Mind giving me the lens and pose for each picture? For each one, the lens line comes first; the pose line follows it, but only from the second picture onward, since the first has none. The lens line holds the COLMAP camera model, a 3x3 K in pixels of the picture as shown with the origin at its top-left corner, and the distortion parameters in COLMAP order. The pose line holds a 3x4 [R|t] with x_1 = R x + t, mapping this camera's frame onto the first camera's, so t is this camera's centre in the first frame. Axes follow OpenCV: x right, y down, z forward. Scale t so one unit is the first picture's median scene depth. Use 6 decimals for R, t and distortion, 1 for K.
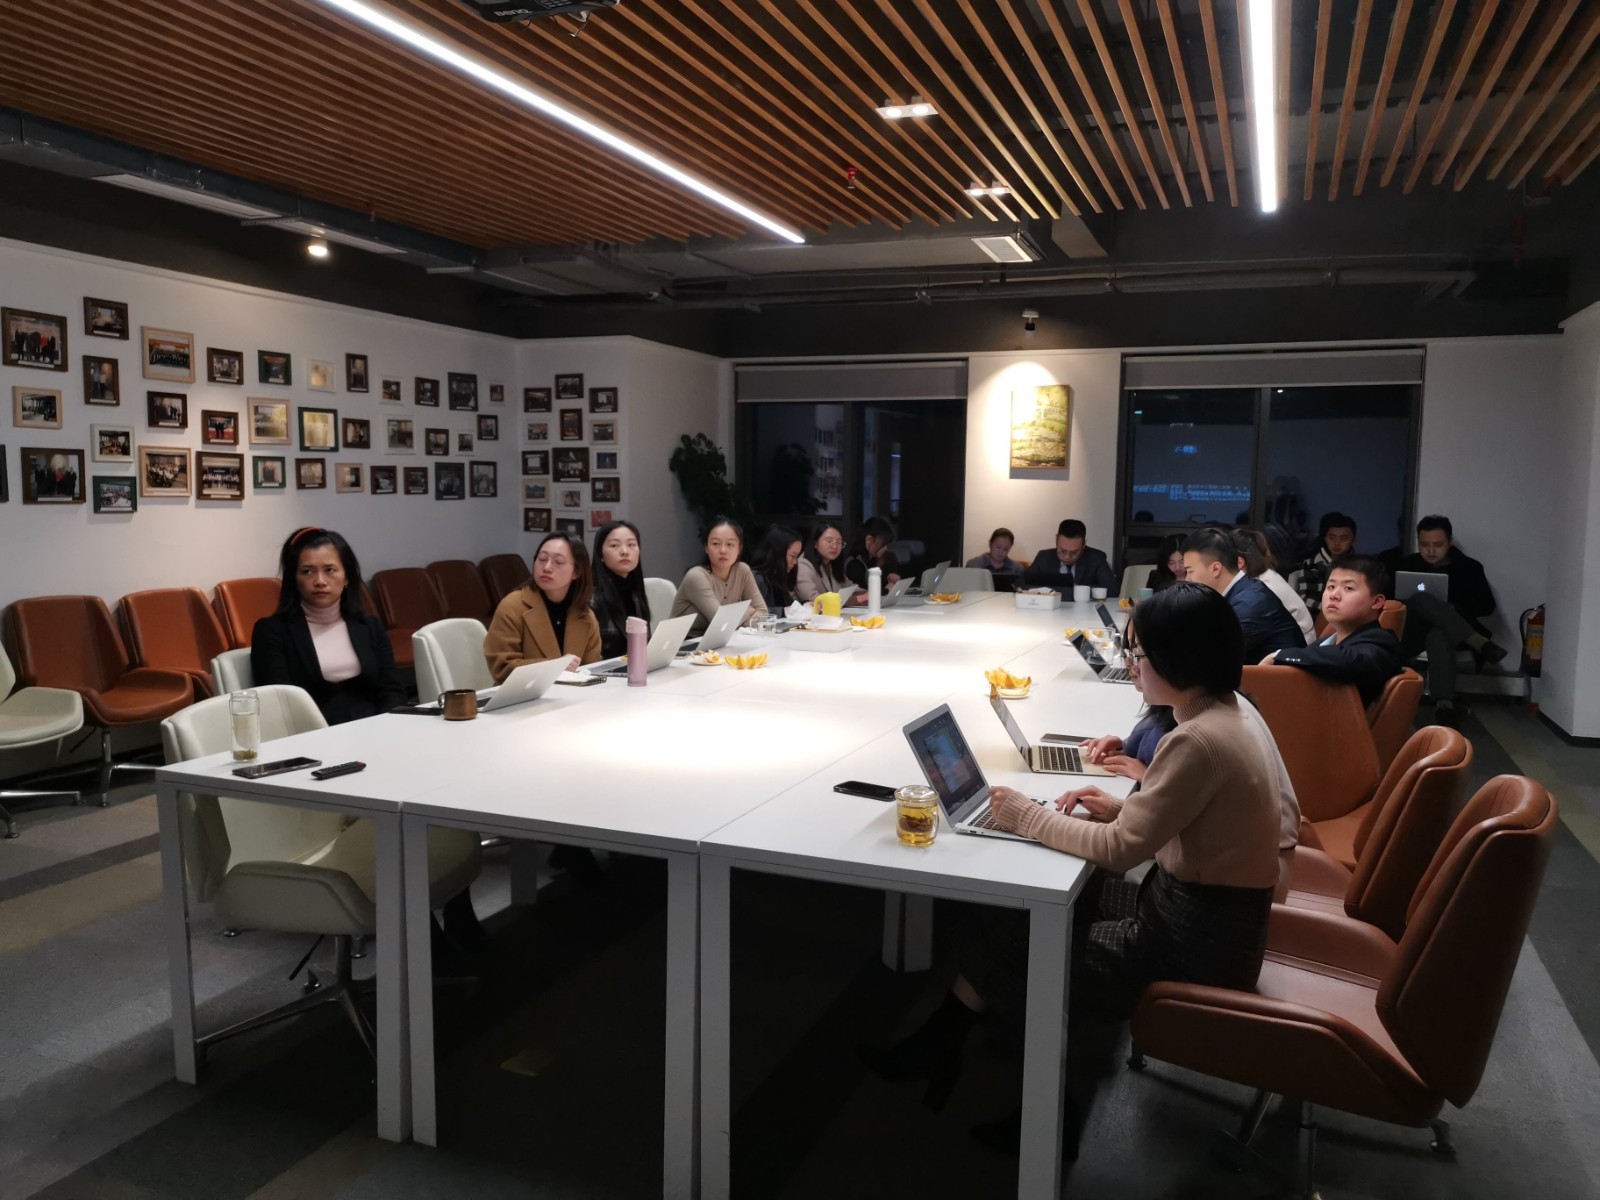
lens RADIAL K [[1221.7, 0, 787.2], [0, 1221.7, 598.6], [0, 0, 1]] dist [0.006033, 0.004730]
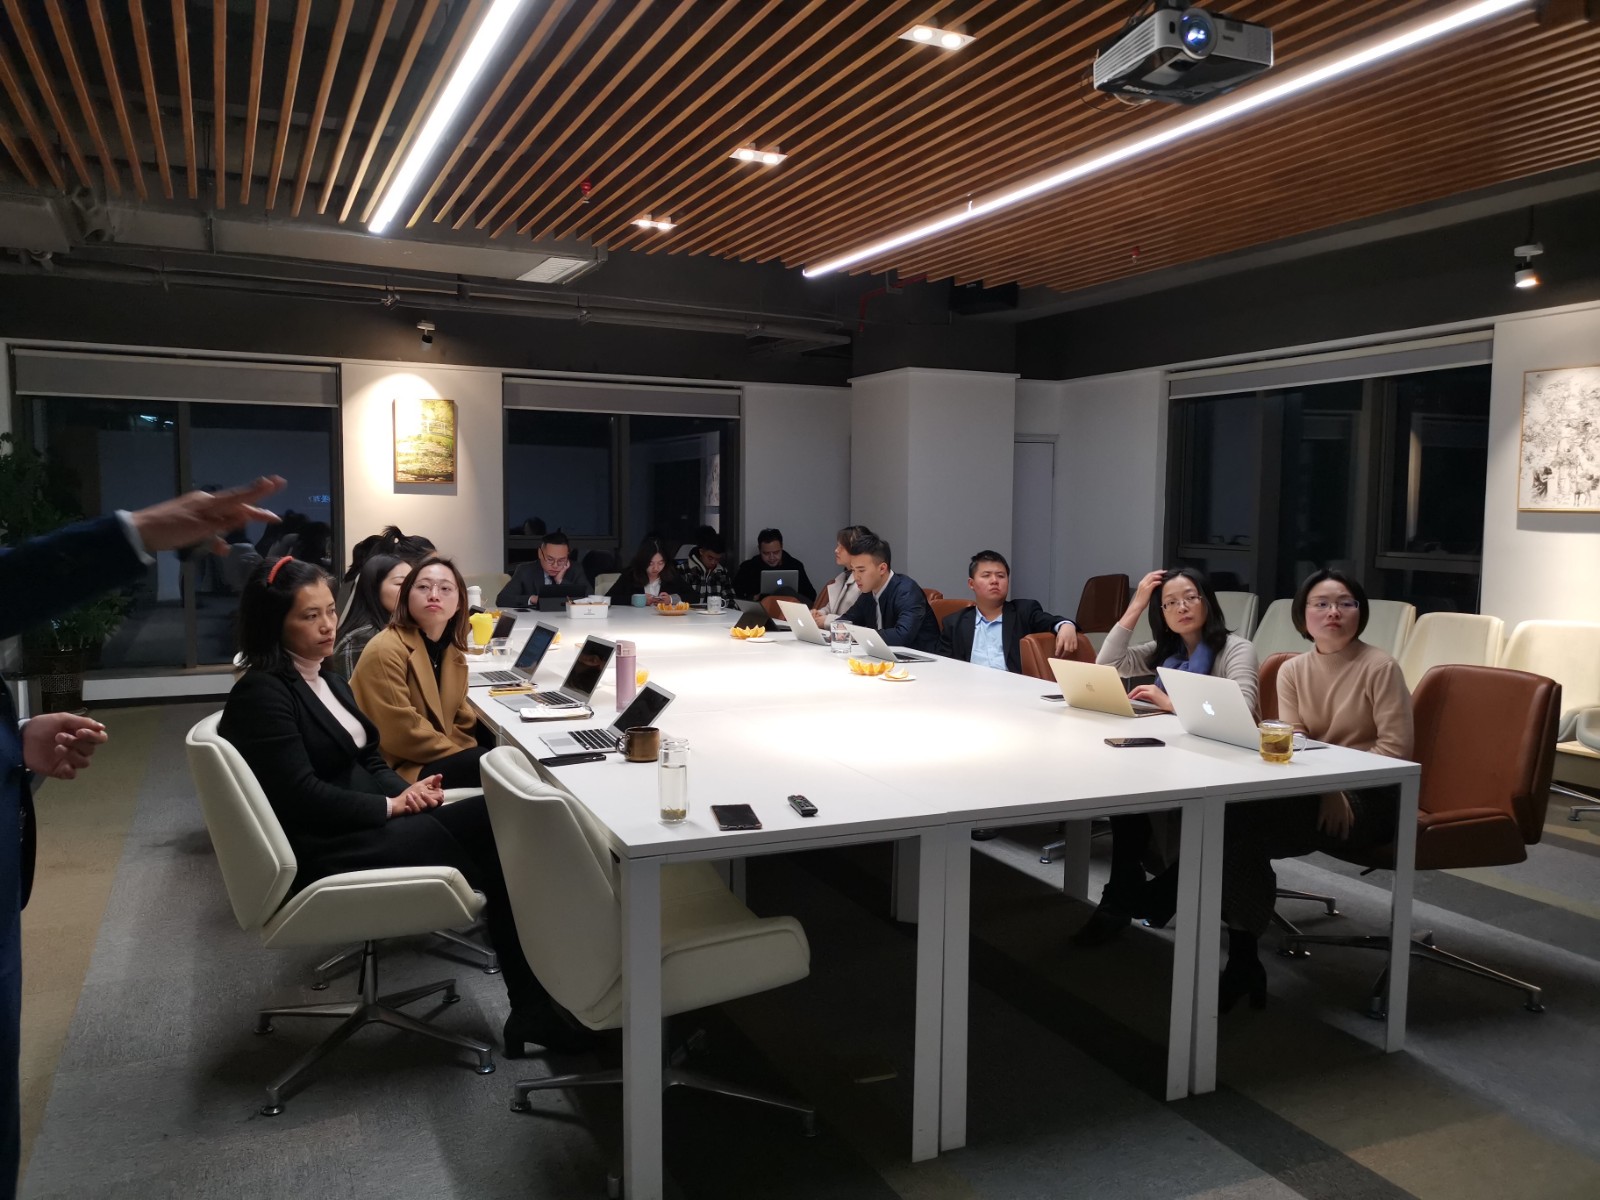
lens RADIAL K [[1221.7, 0, 810.2], [0, 1221.7, 589.2], [0, 0, 1]] dist [0.006033, 0.004730]
pose [[0.687597, -0.051774, 0.724244, -0.389739], [0.066634, 0.997745, 0.008062, -0.011762], [-0.723029, 0.042716, 0.689496, 0.136350]]
